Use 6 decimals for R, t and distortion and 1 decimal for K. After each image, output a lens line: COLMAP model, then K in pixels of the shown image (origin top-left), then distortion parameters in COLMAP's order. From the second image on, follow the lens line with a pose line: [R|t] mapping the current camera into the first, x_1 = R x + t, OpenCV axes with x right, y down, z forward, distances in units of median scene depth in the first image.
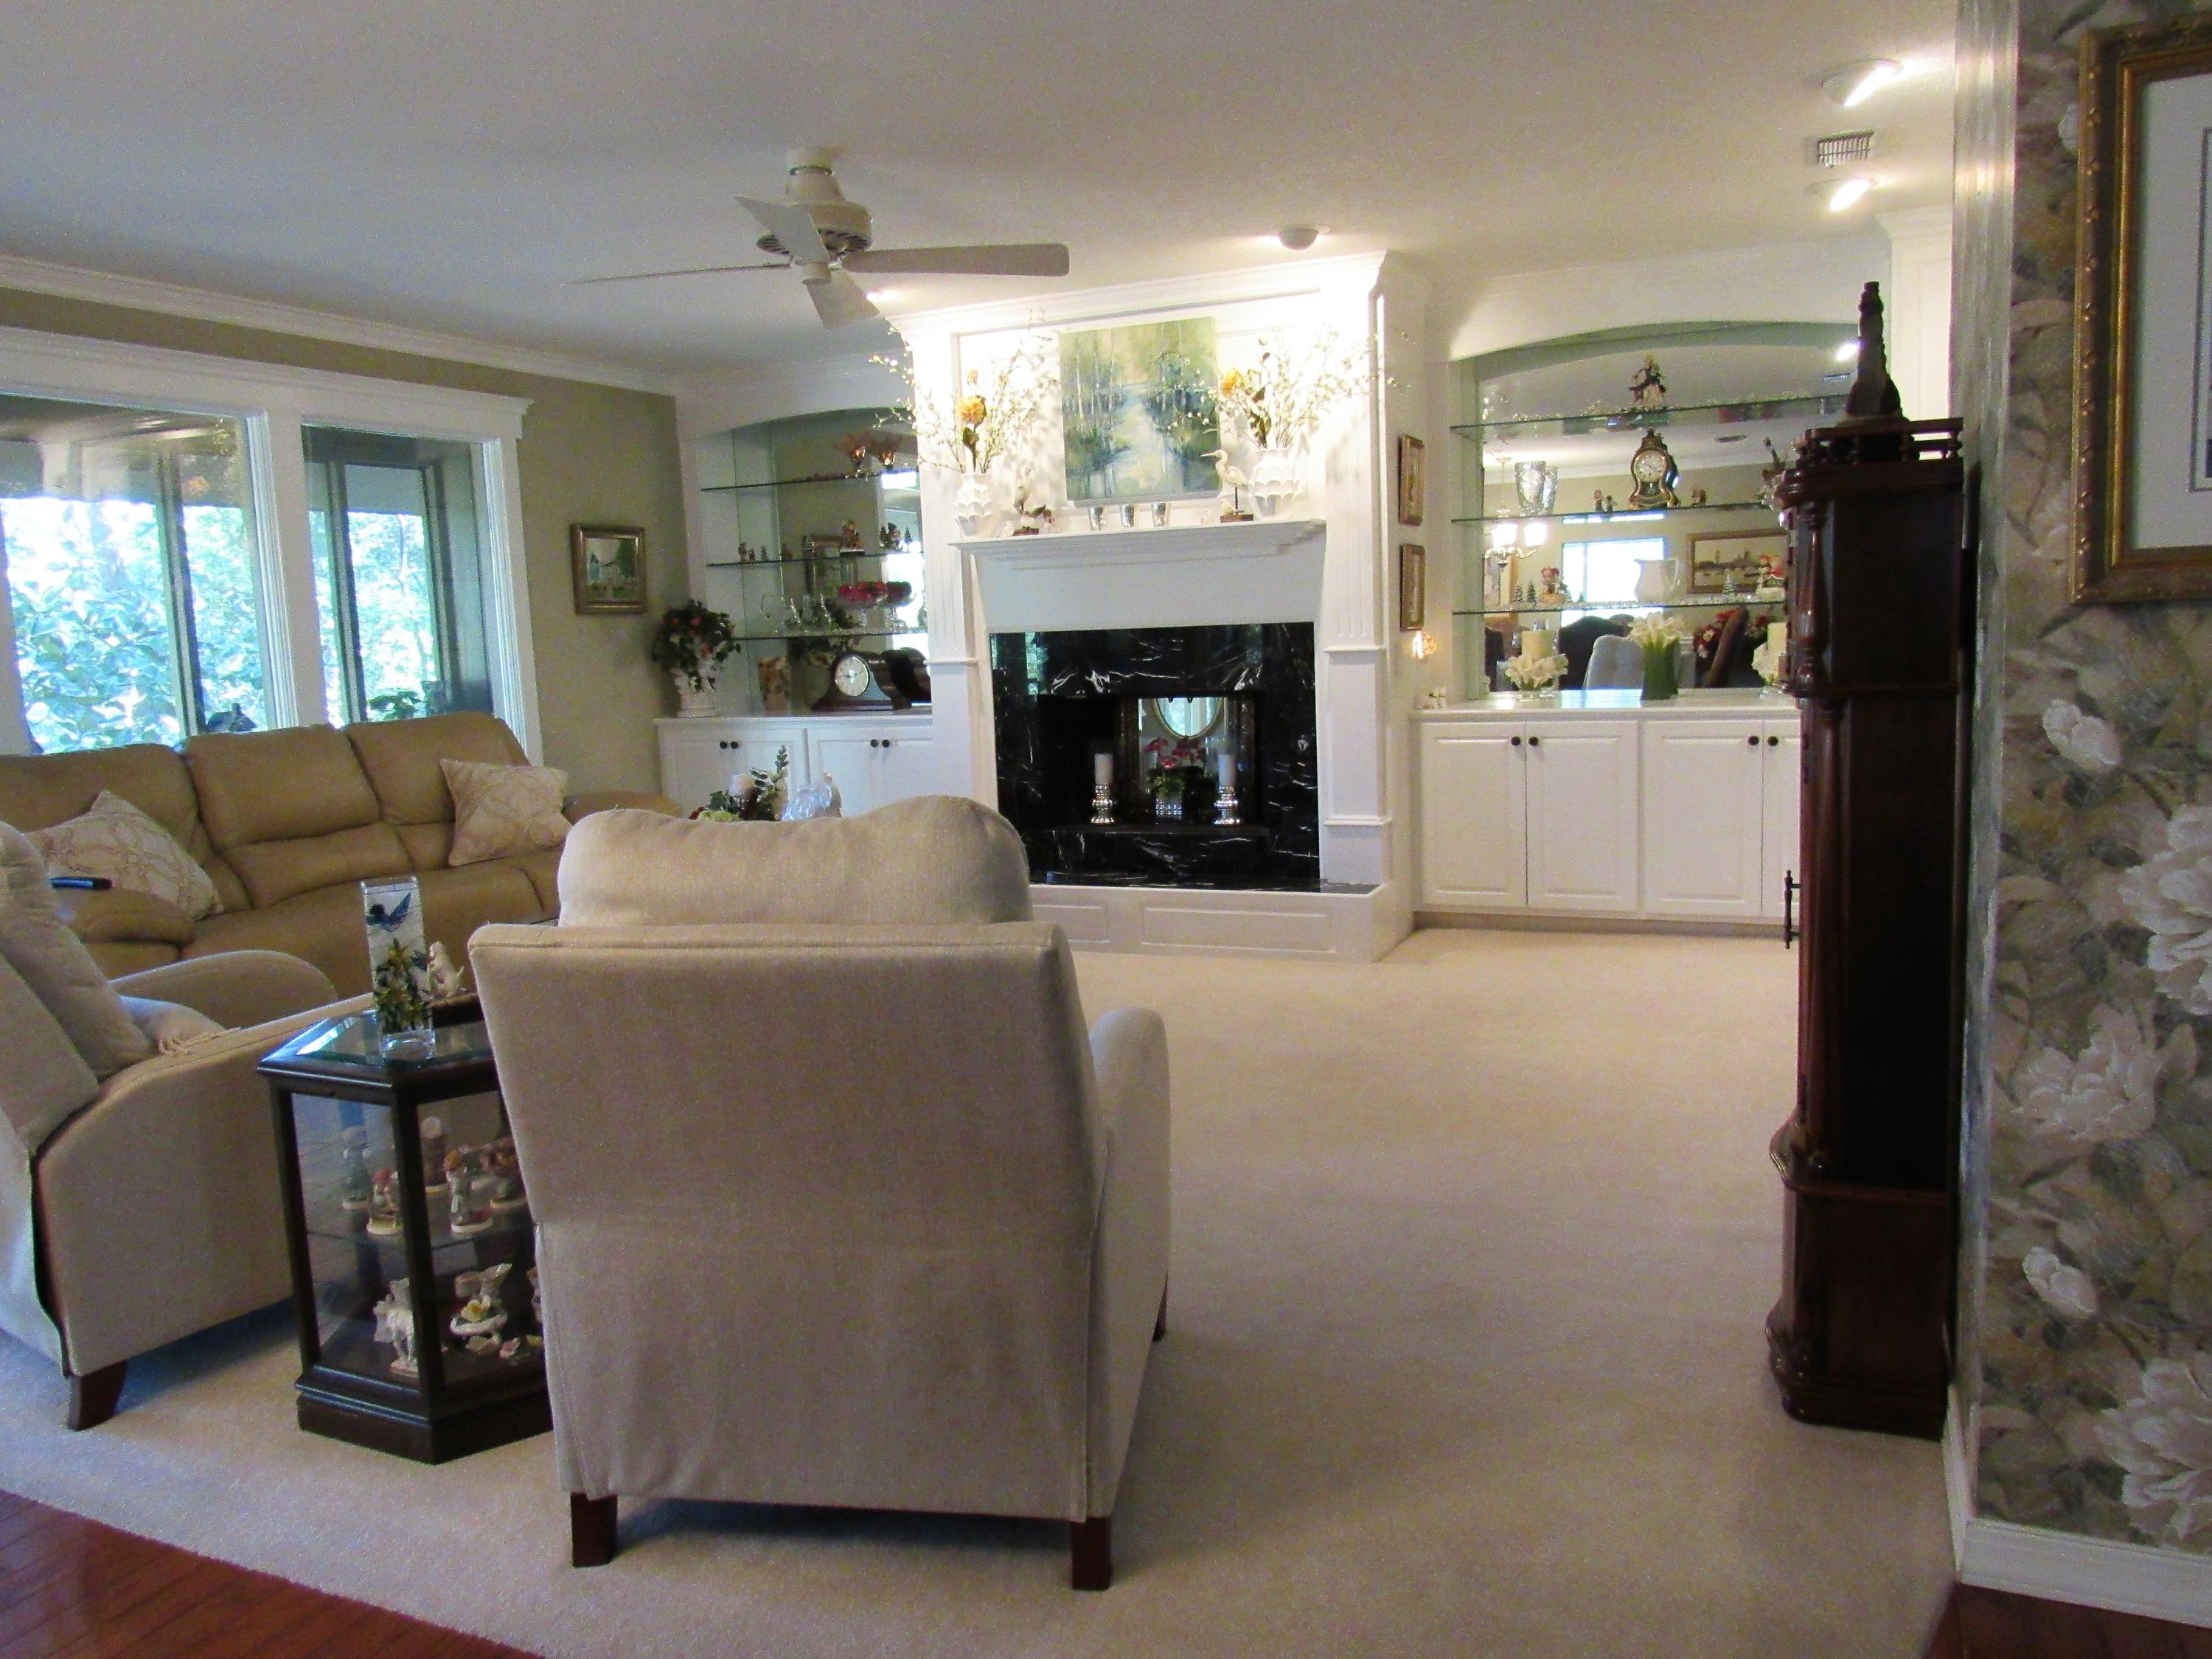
lens RADIAL K [[1617.7, 0, 1097.9], [0, 1617.7, 825.2], [0, 0, 1]] dist [-0.016976, -0.005214]
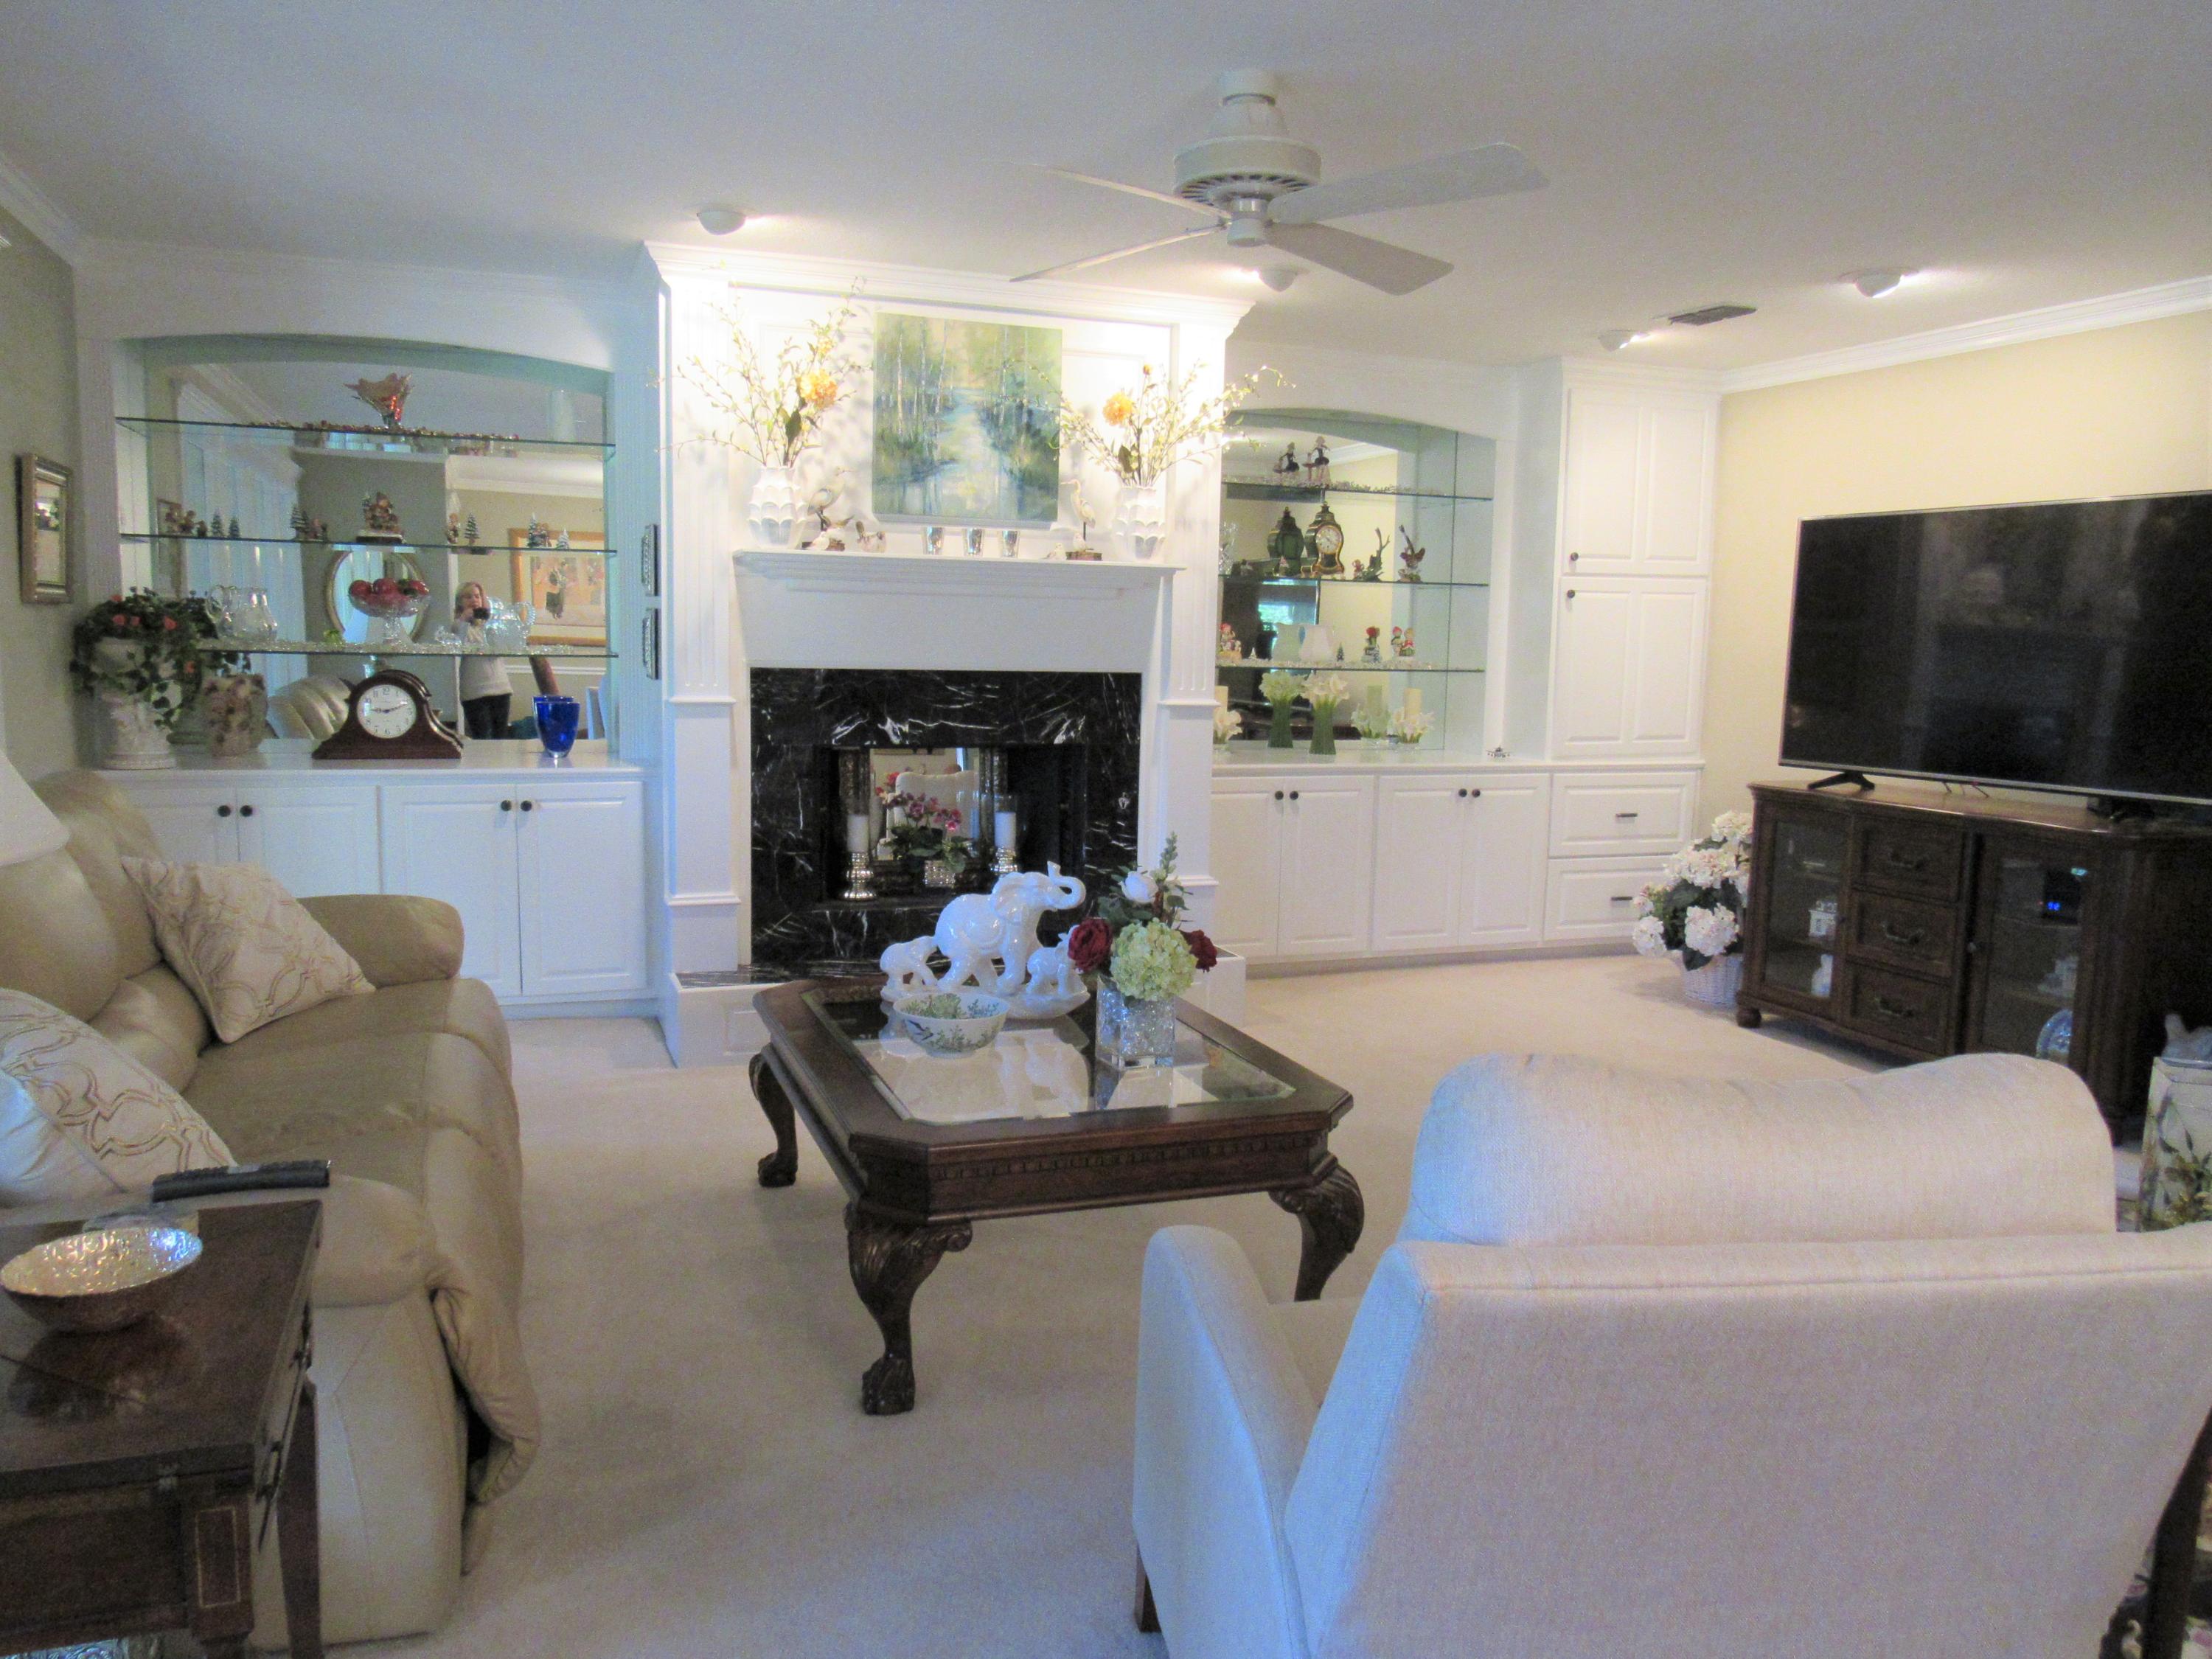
lens RADIAL K [[1615.0, 0, 1104.1], [0, 1615.0, 822.9], [0, 0, 1]] dist [-0.005218, 0.002253]
pose [[0.713712, -0.027931, 0.699882, -0.541058], [0.037009, 0.999313, 0.002140, -0.040726], [-0.699461, 0.024375, 0.714255, 0.342048]]
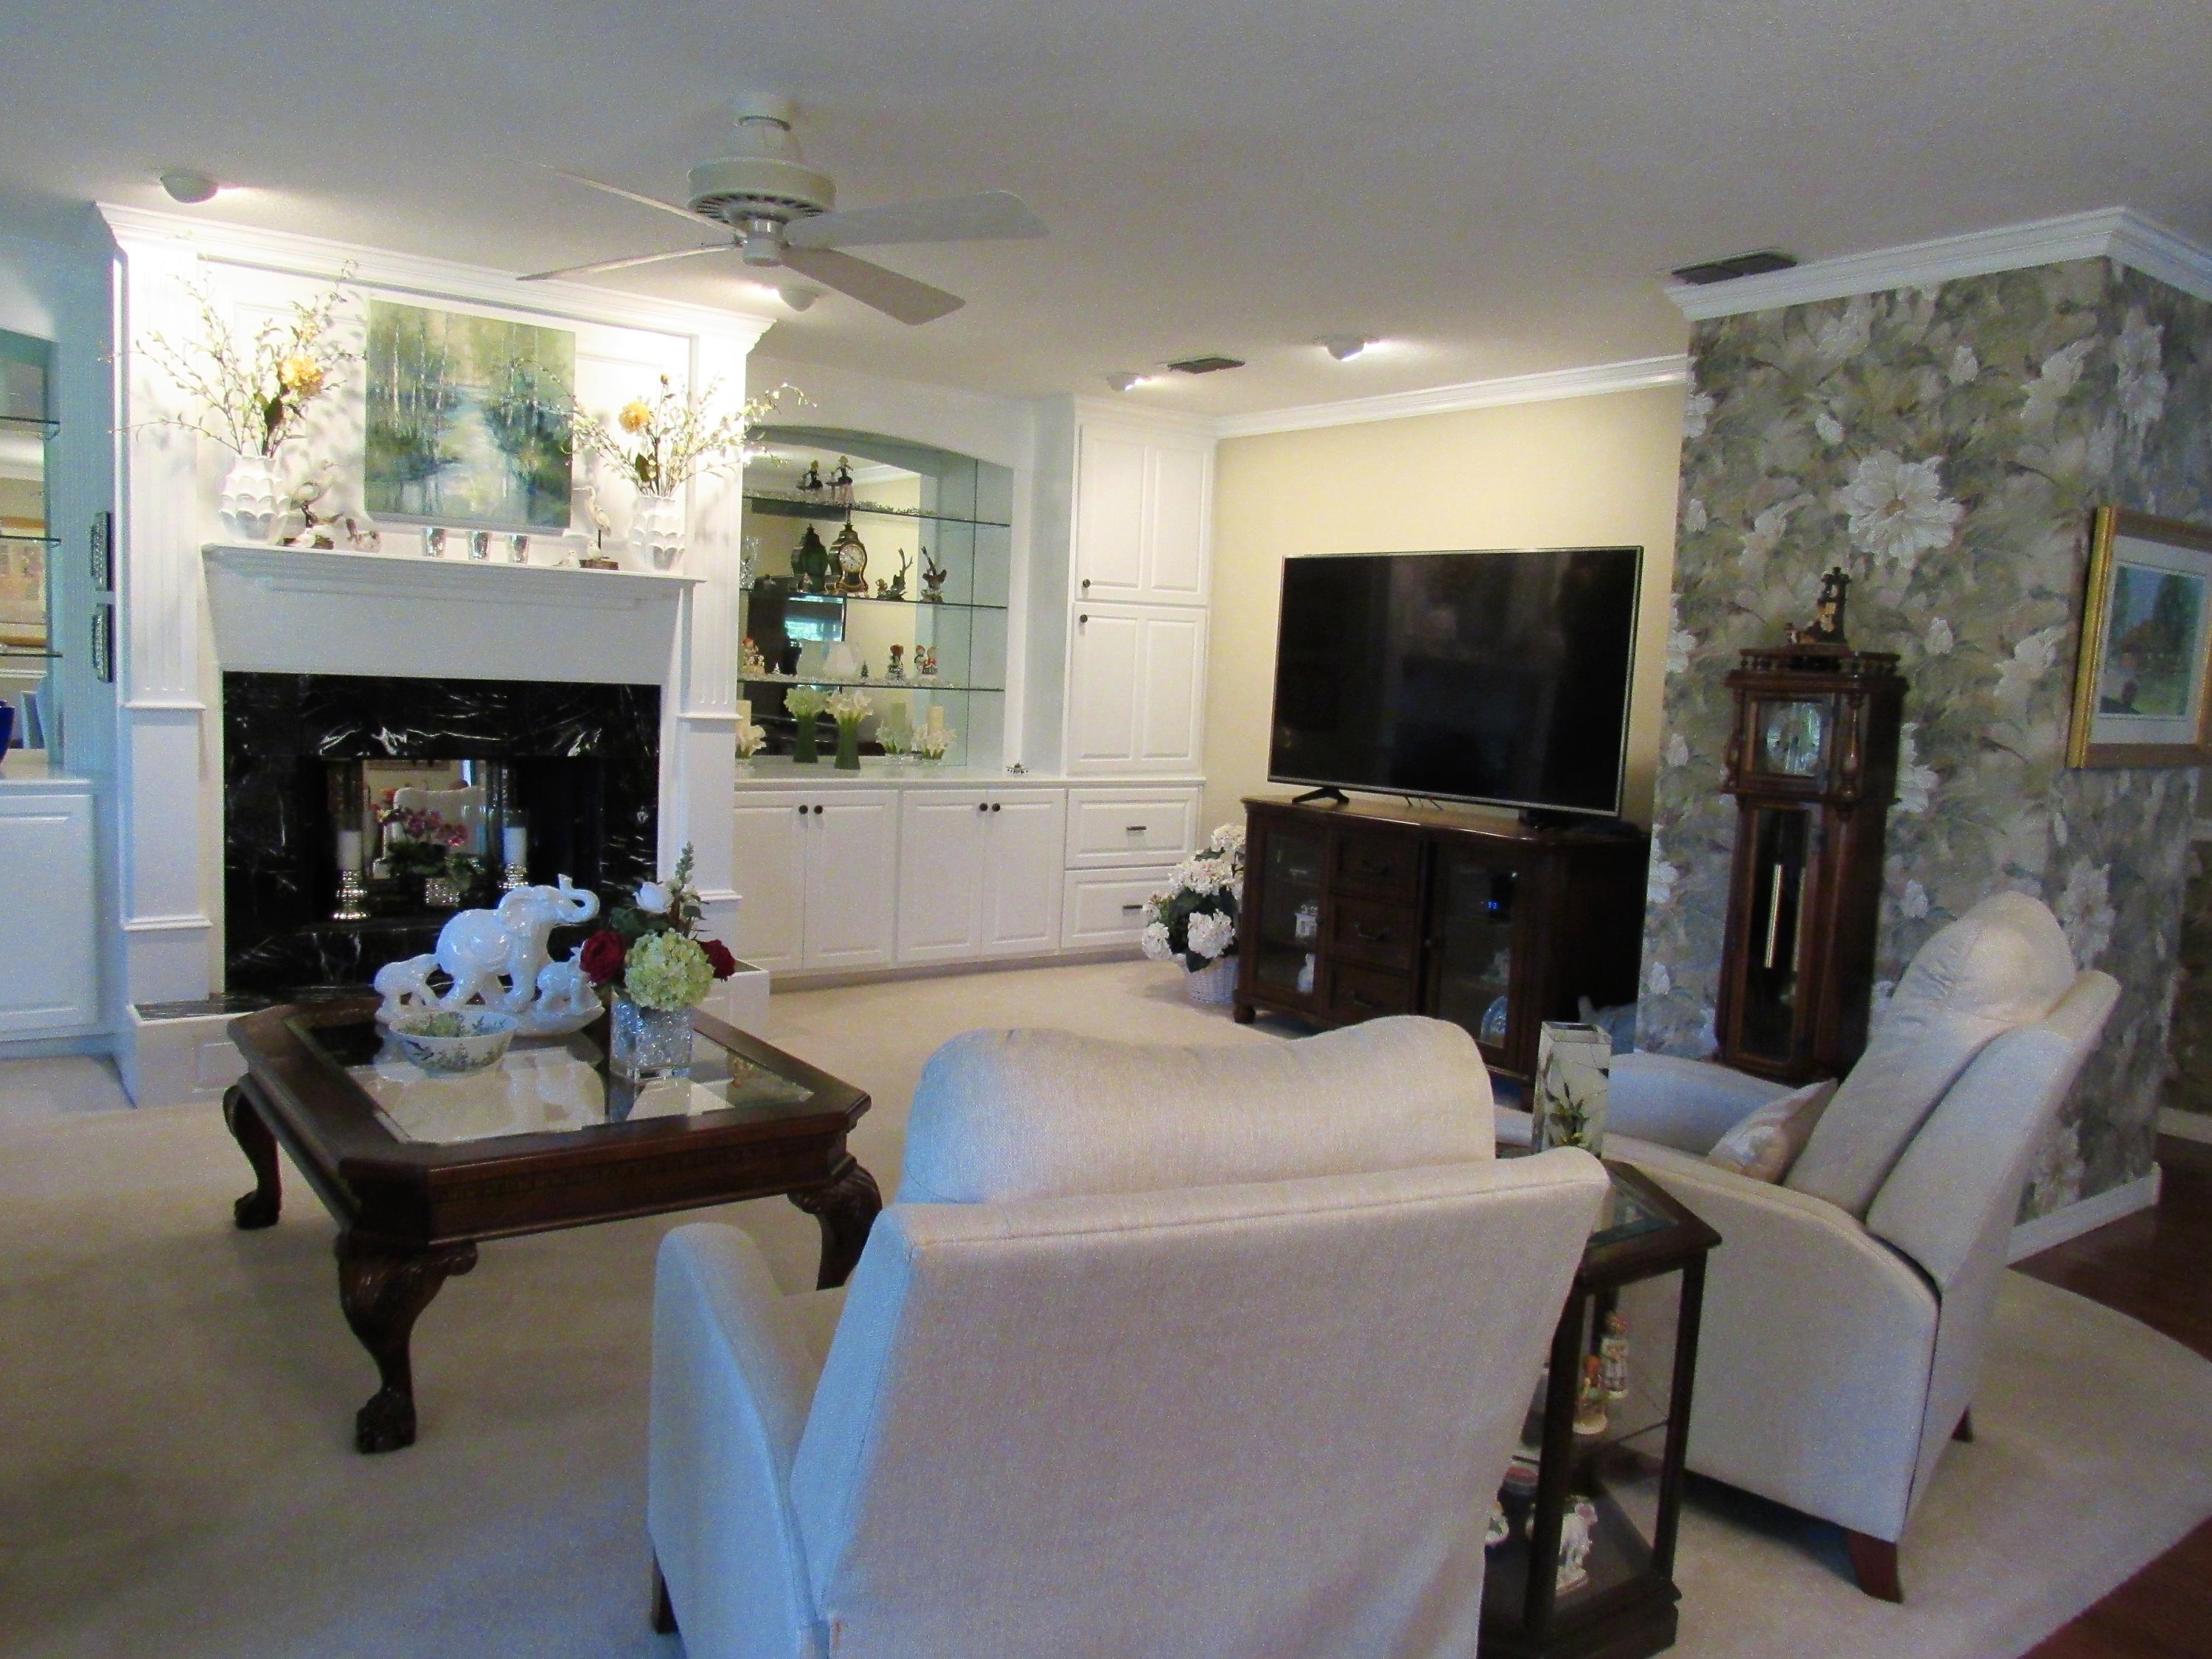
lens RADIAL K [[1617.7, 0, 1097.9], [0, 1617.7, 825.2], [0, 0, 1]] dist [-0.016976, -0.005214]
pose [[0.490130, -0.023625, 0.871329, -0.551462], [0.043197, 0.999063, 0.002790, -0.036647], [-0.870579, 0.036271, 0.490691, 0.325951]]
